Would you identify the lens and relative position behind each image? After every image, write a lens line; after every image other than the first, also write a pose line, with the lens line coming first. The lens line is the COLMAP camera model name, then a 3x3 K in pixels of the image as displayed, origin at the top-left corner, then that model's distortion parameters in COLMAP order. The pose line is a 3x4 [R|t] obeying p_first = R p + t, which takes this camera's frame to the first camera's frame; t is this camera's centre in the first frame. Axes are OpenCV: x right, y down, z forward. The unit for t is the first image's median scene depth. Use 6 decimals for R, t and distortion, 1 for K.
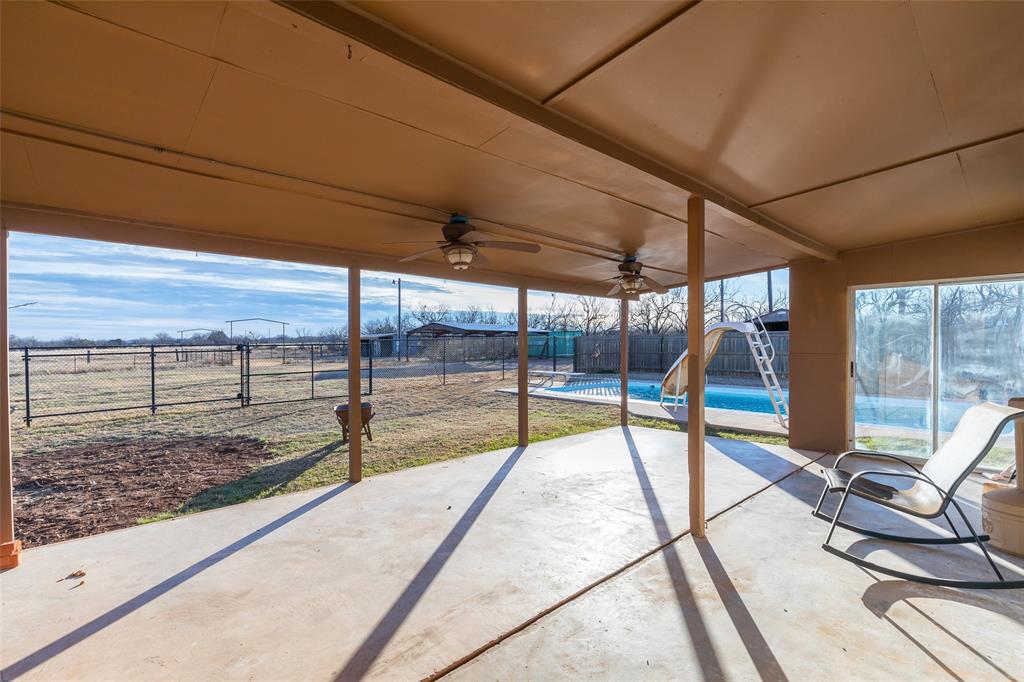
lens RADIAL K [[462.9, 0, 508.3], [0, 462.9, 337.1], [0, 0, 1]] dist [0.006462, 0.000549]
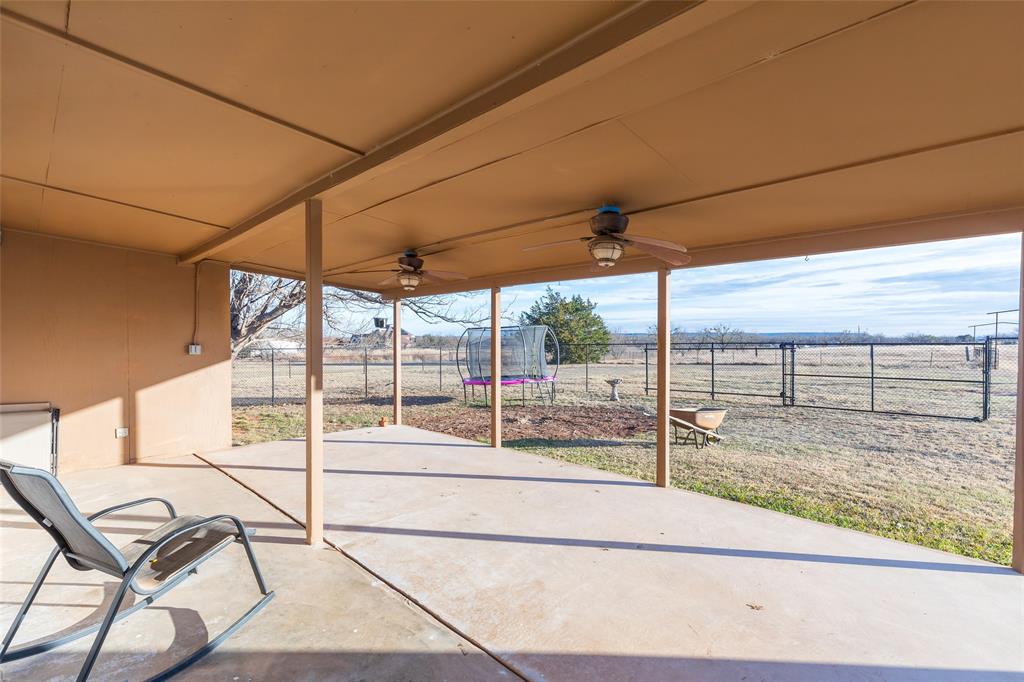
lens RADIAL K [[462.9, 0, 510.6], [0, 462.9, 343.6], [0, 0, 1]] dist [0.006462, 0.000549]
pose [[0.075846, 0.010659, -0.997063, 0.359855], [0.012043, 0.999860, 0.011605, -0.000430], [0.997047, -0.012888, 0.075707, 0.341969]]
